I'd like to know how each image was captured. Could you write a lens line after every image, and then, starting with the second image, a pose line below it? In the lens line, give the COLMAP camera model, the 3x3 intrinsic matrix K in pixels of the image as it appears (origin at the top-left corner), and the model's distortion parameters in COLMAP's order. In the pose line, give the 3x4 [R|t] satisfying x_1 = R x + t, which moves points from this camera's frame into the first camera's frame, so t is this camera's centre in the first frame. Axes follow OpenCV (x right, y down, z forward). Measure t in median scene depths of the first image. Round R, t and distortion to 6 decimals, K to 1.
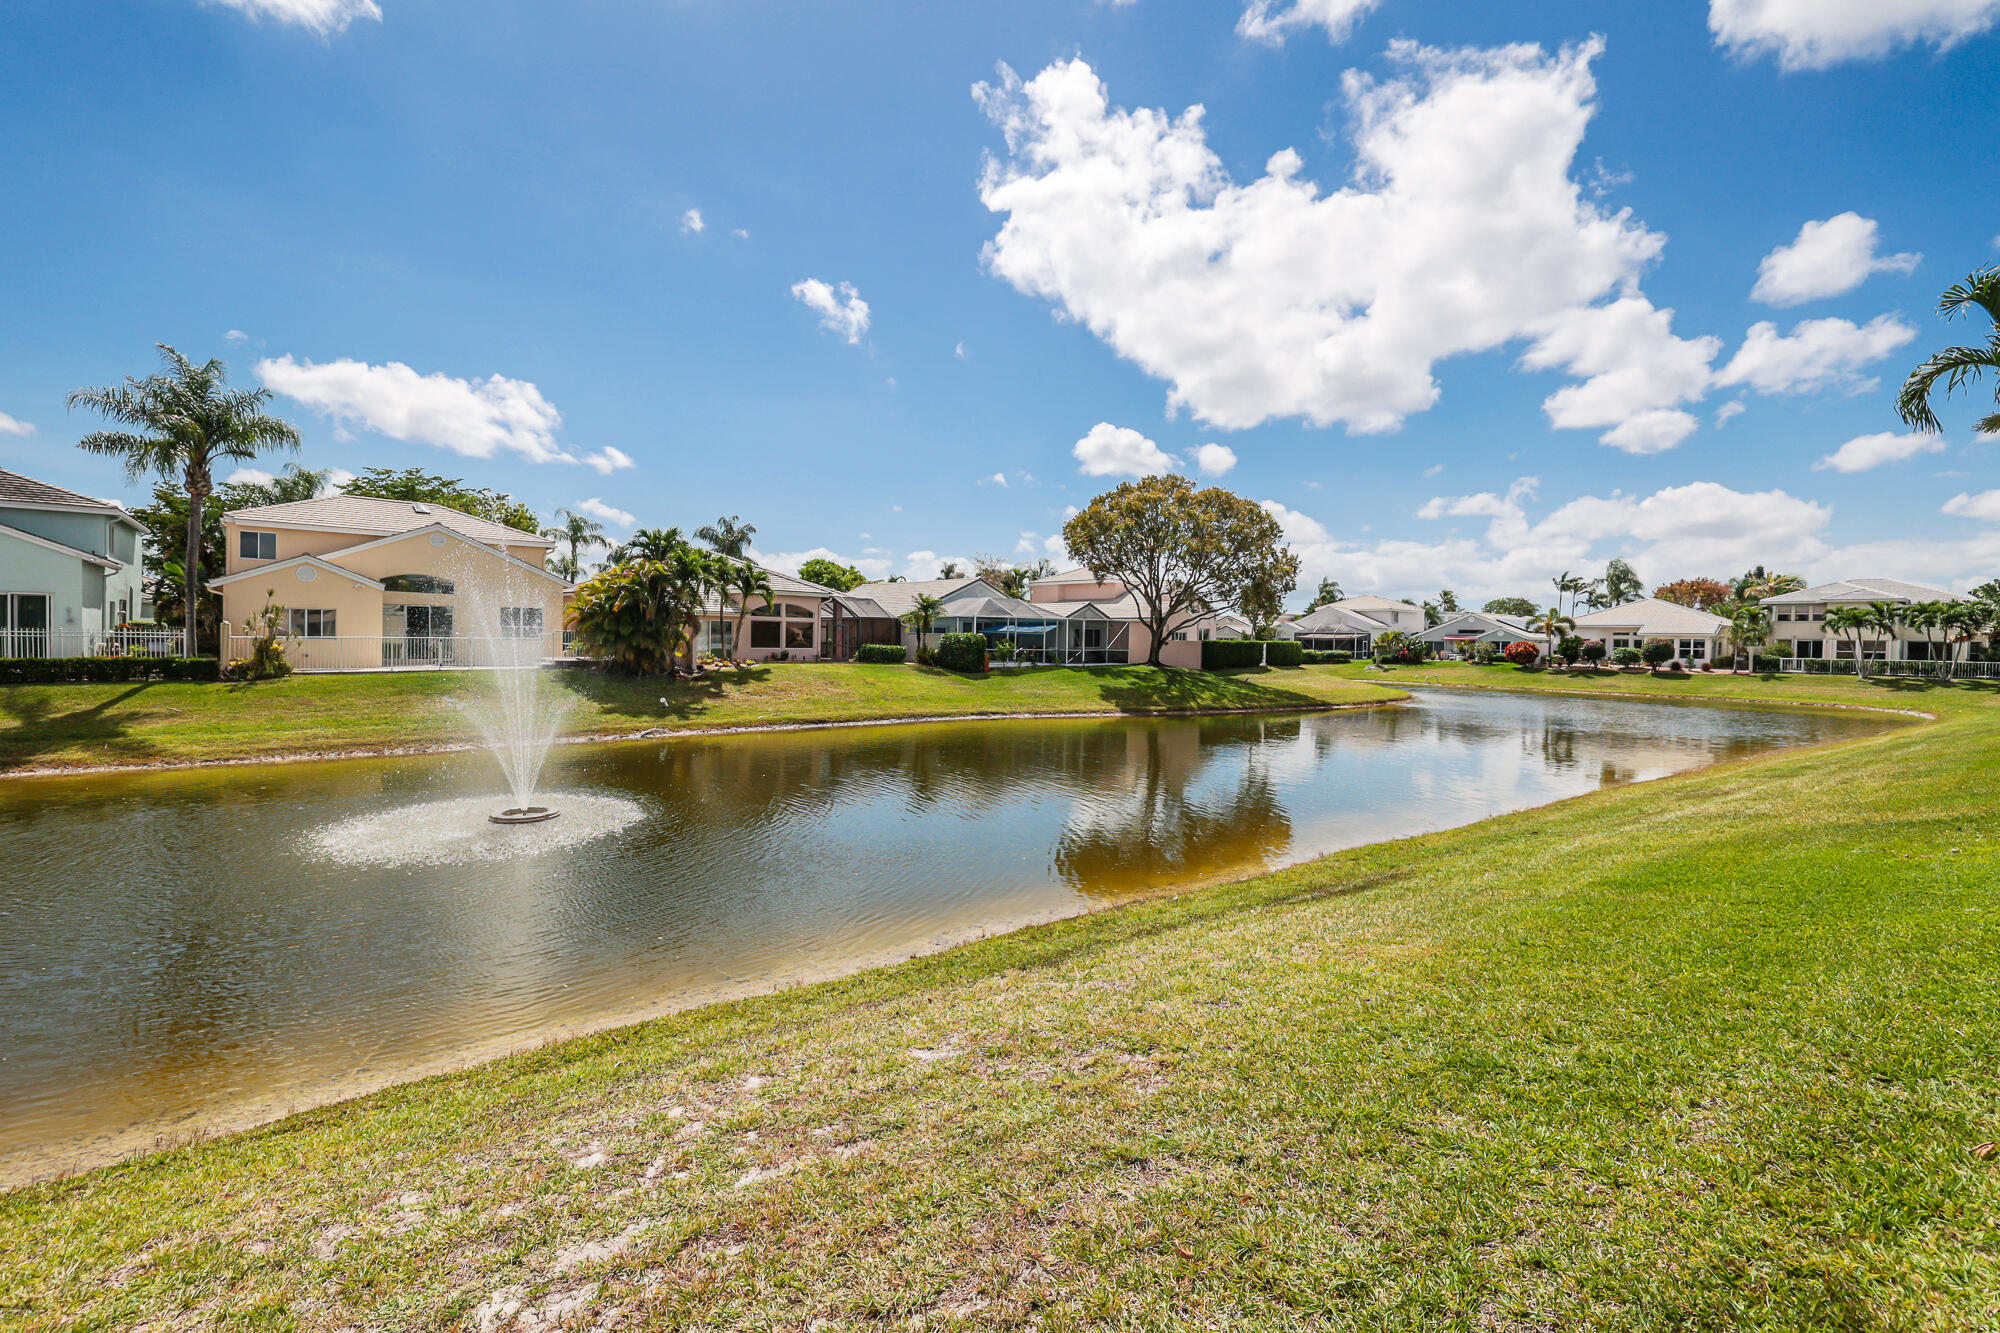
lens RADIAL K [[851.7, 0, 996.6], [0, 851.7, 700.9], [0, 0, 1]] dist [0.001036, -0.001193]
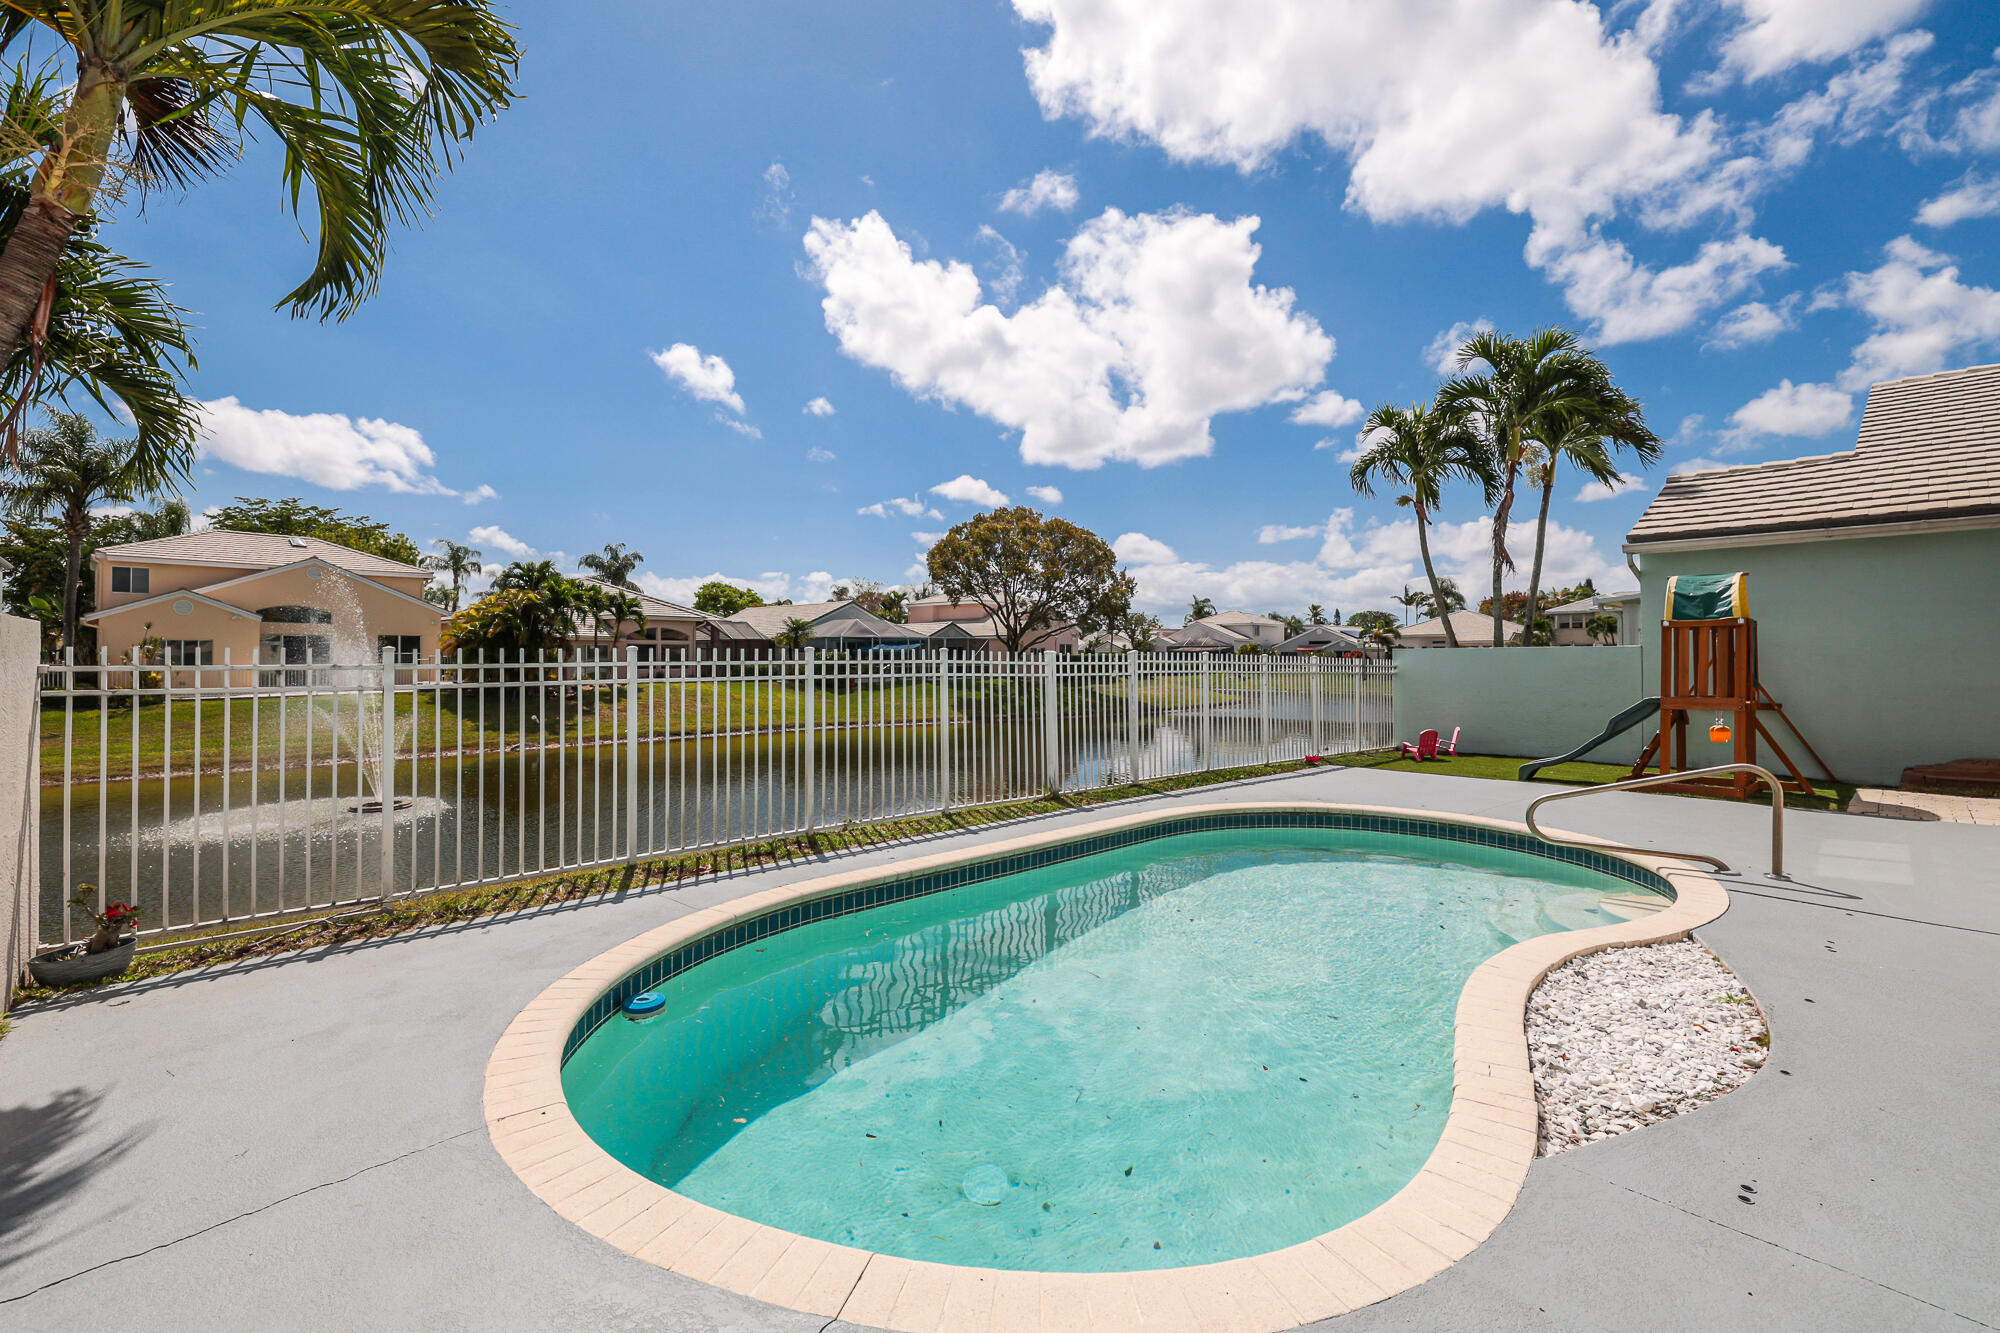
lens RADIAL K [[851.7, 0, 1006.9], [0, 851.7, 699.5], [0, 0, 1]] dist [0.001036, -0.001193]
pose [[0.994717, -0.023196, 0.100002, 0.074813], [0.025414, 0.999457, -0.020960, 0.010433], [-0.099461, 0.023391, 0.994766, -0.111147]]
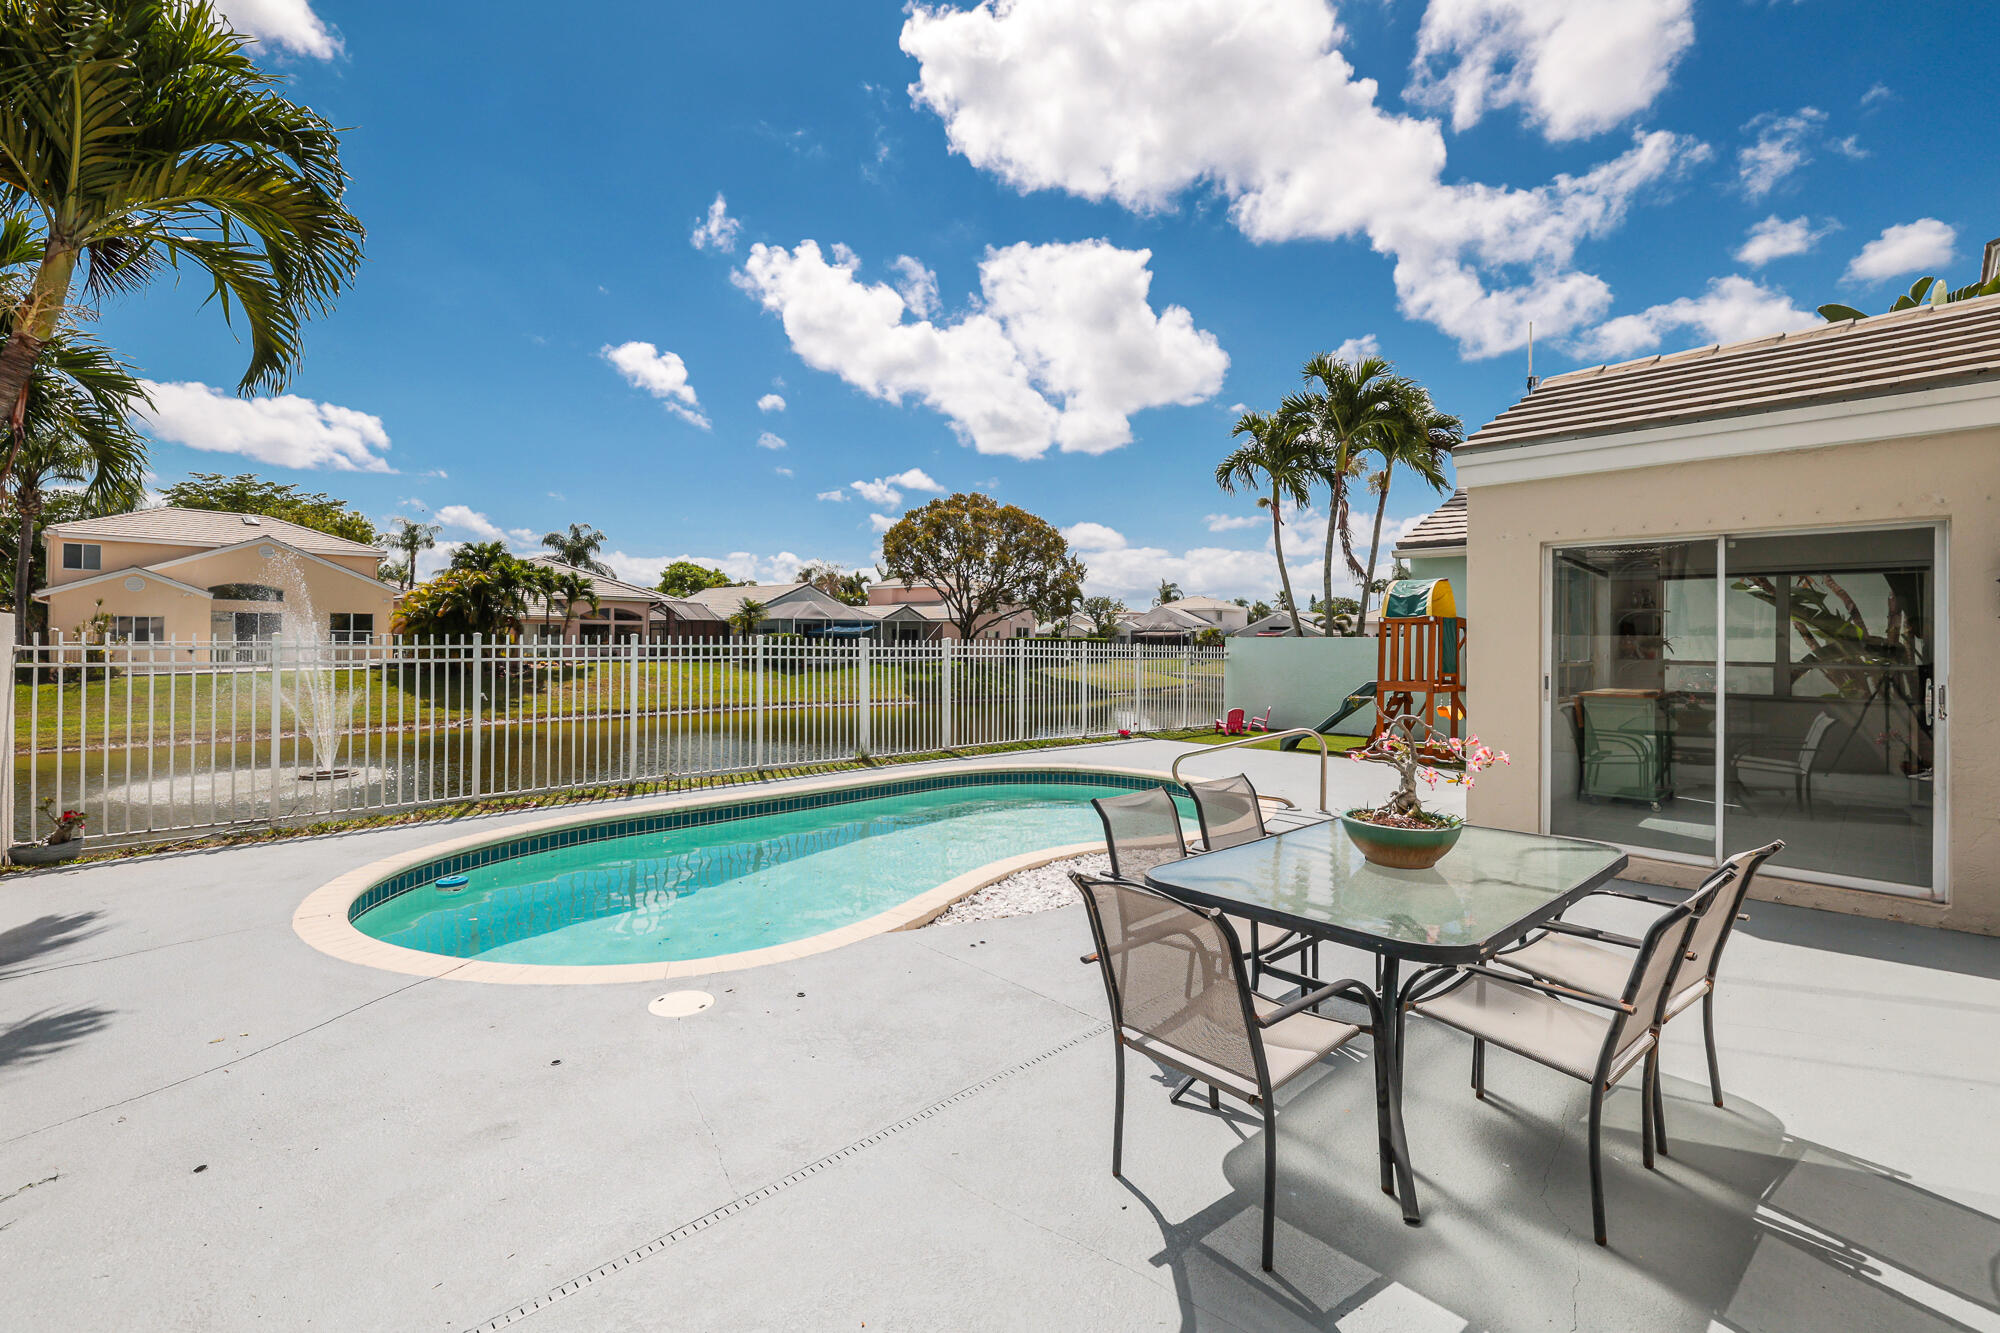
lens RADIAL K [[851.7, 0, 994.3], [0, 851.7, 685.6], [0, 0, 1]] dist [0.001036, -0.001193]
pose [[0.992647, -0.015354, 0.120067, 0.101156], [0.017474, 0.999709, -0.016626, 0.012318], [-0.119776, 0.018602, 0.992627, -0.142233]]
